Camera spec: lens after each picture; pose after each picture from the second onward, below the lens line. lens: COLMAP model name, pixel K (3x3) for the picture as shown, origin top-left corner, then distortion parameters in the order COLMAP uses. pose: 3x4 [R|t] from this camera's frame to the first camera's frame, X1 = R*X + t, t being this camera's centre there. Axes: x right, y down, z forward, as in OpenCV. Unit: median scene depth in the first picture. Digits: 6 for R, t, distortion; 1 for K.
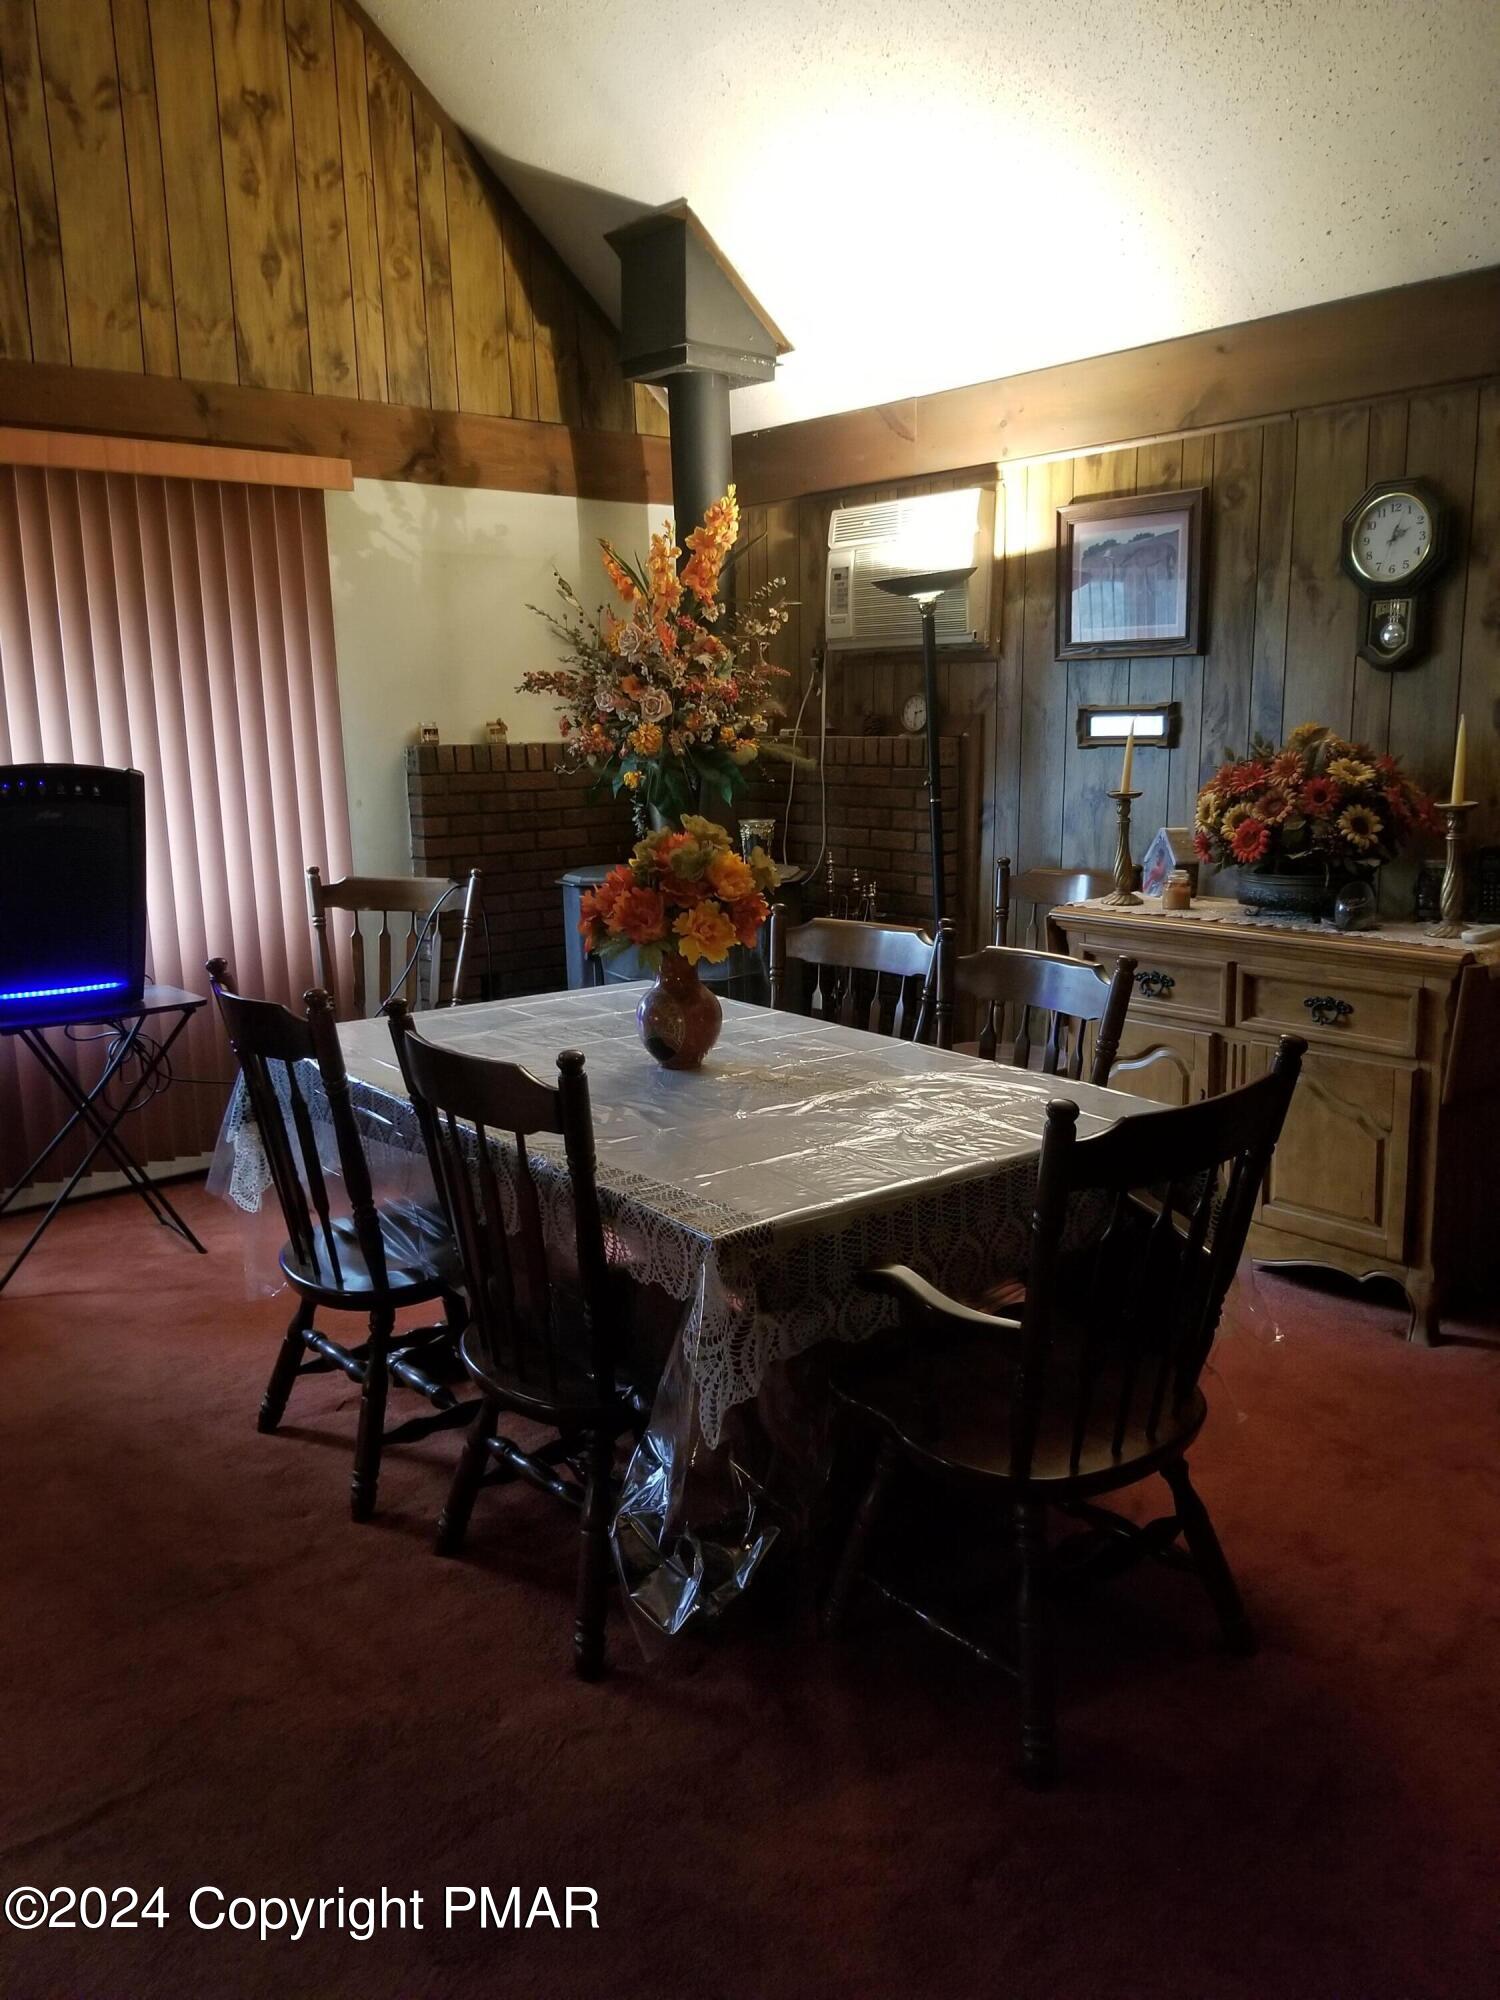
lens RADIAL K [[1560.6, 0, 737.4], [0, 1560.6, 1010.3], [0, 0, 1]] dist [0.044393, -0.082687]
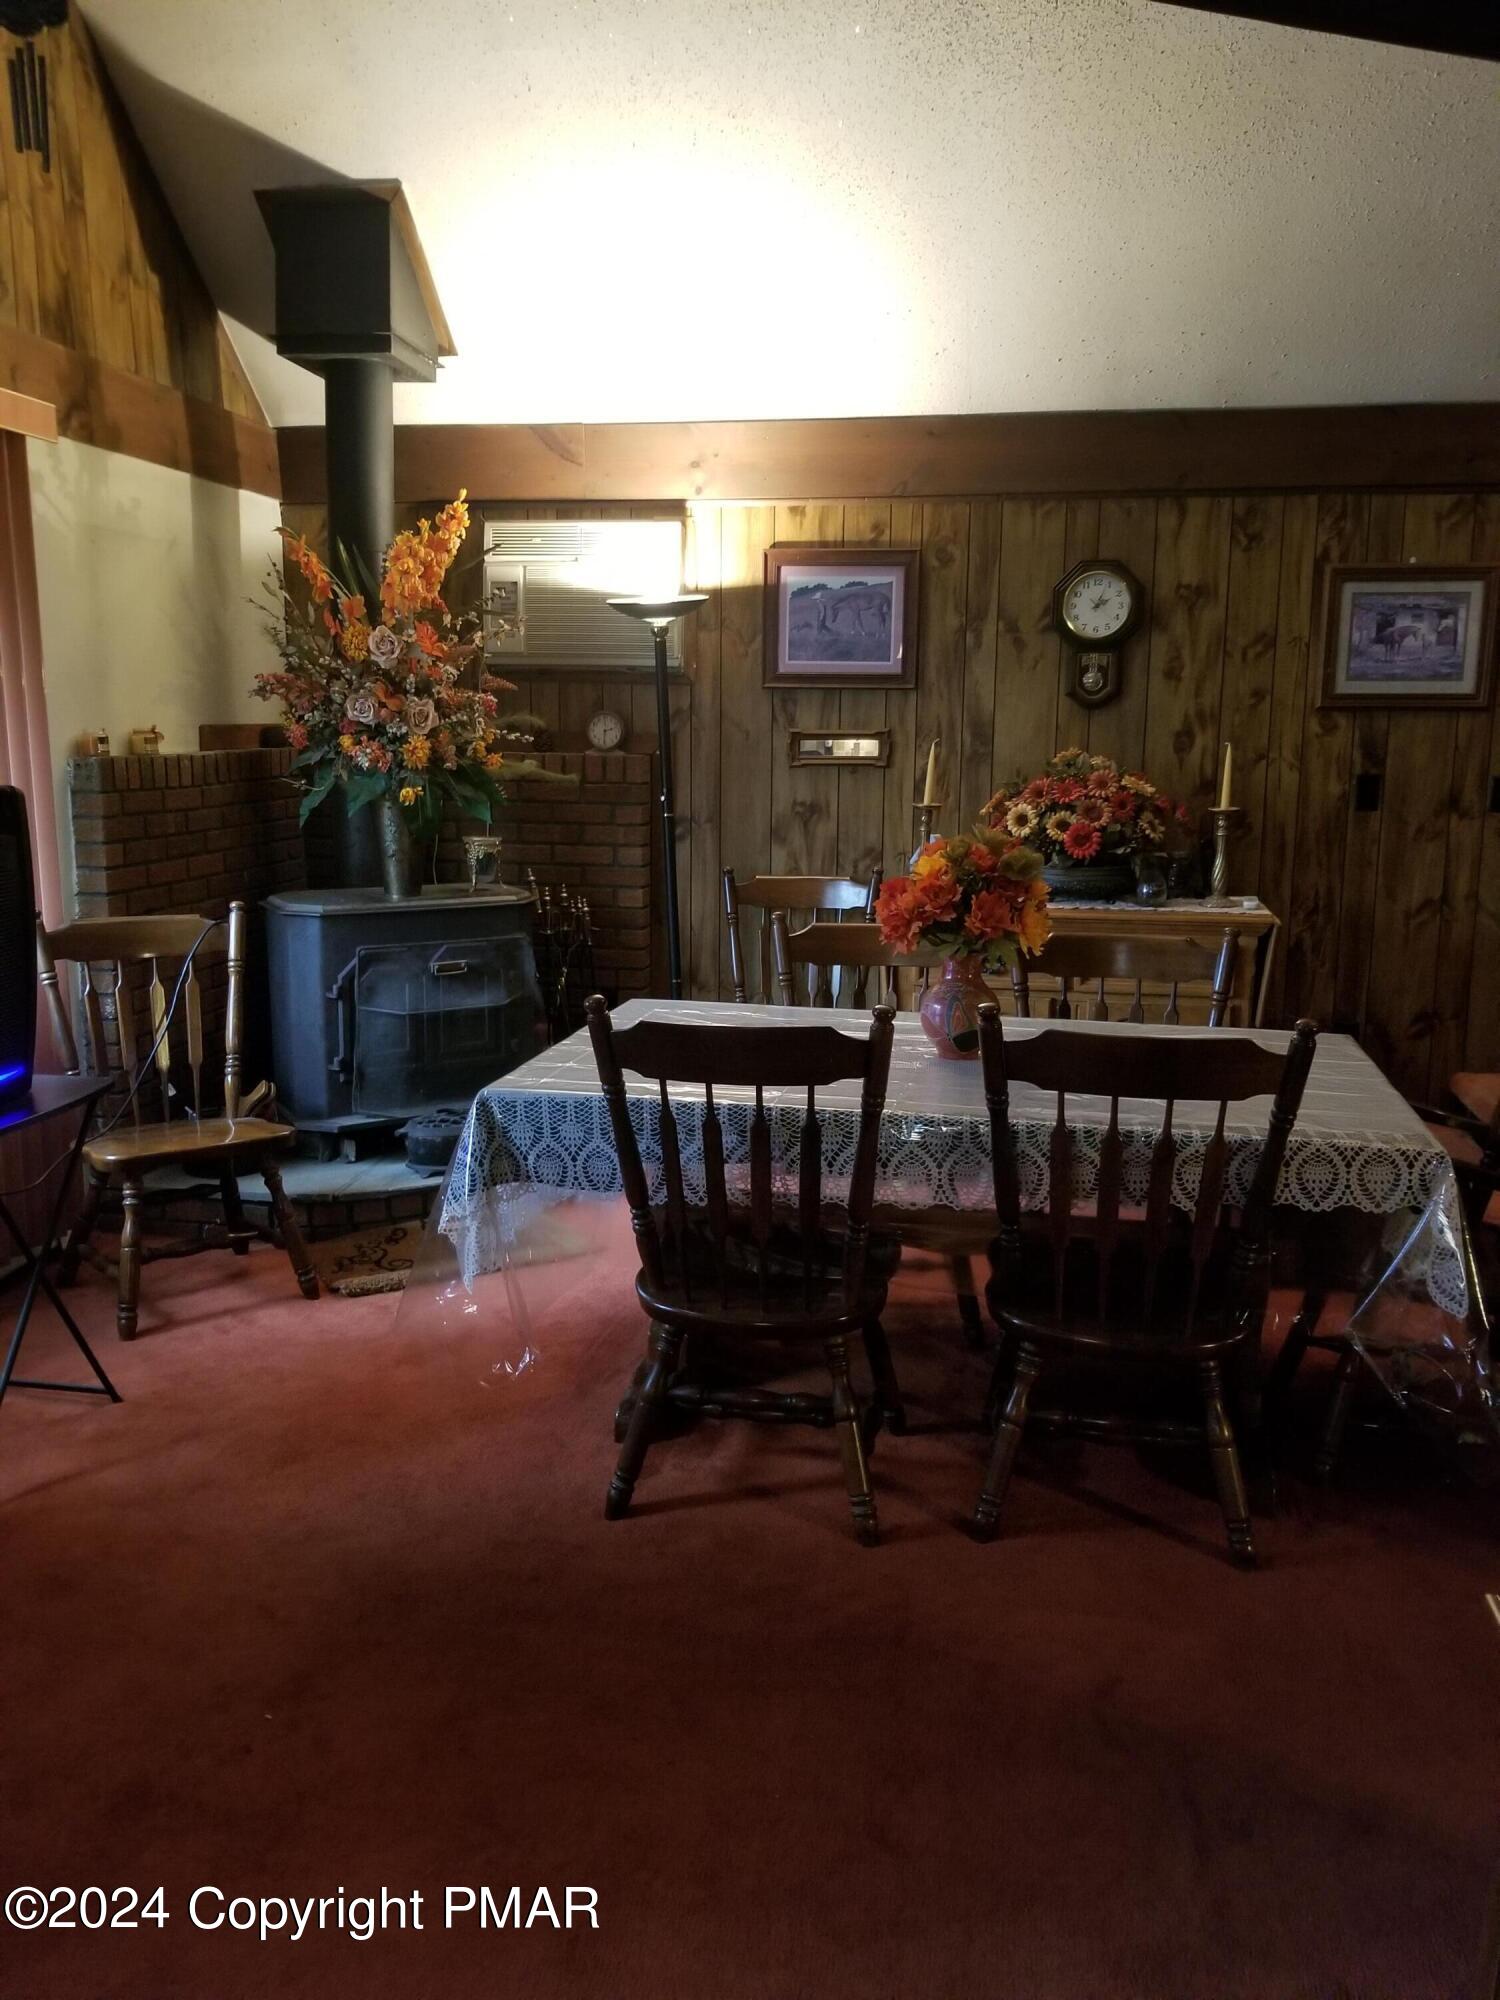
lens RADIAL K [[1560.6, 0, 760.3], [0, 1560.6, 1016.1], [0, 0, 1]] dist [0.044393, -0.082687]
pose [[0.760204, -0.096646, 0.642456, -0.535867], [0.101449, 0.994402, 0.029547, -0.025312], [-0.641715, 0.042715, 0.765753, 0.167086]]
